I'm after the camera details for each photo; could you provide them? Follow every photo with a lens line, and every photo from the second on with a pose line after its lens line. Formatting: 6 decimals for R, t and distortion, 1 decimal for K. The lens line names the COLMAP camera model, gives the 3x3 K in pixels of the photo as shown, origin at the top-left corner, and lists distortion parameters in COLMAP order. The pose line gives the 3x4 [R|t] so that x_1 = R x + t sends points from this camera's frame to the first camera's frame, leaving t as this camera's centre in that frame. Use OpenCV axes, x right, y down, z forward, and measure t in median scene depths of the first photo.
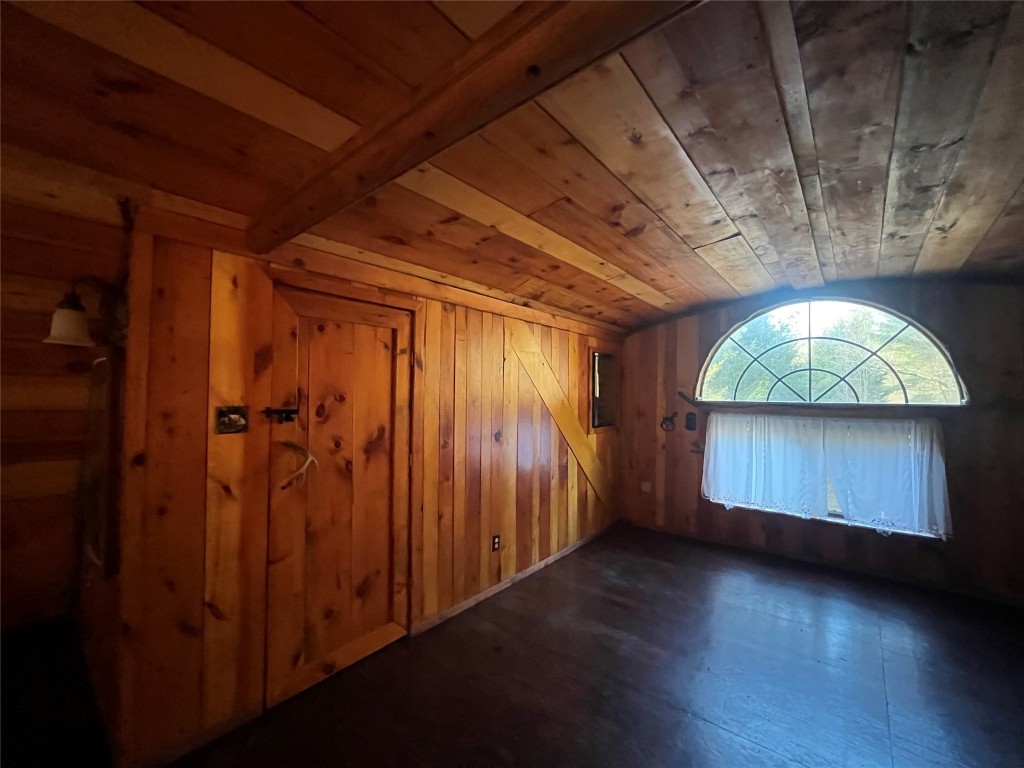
lens RADIAL K [[417.1, 0, 508.3], [0, 417.1, 387.2], [0, 0, 1]] dist [-0.003247, -0.000285]
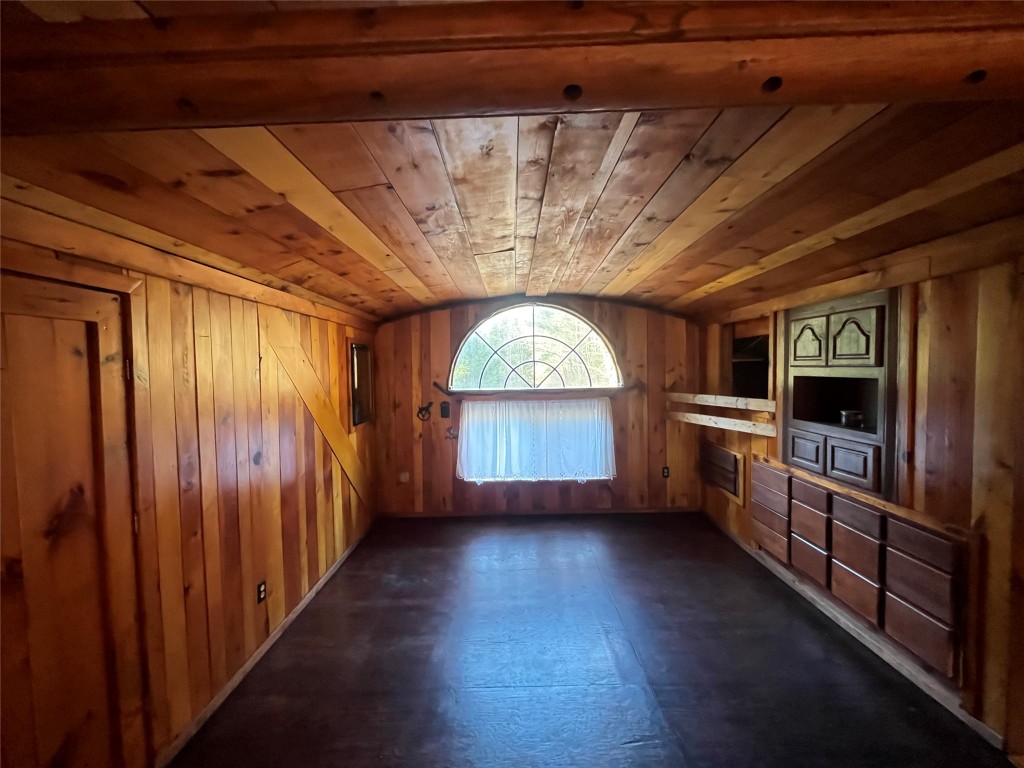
lens RADIAL K [[417.1, 0, 505.9], [0, 417.1, 385.5], [0, 0, 1]] dist [-0.003247, -0.000285]
pose [[0.772827, -0.050966, 0.632567, -0.155716], [0.013564, 0.997869, 0.063827, -0.063181], [-0.634472, -0.040747, 0.771871, 0.113937]]
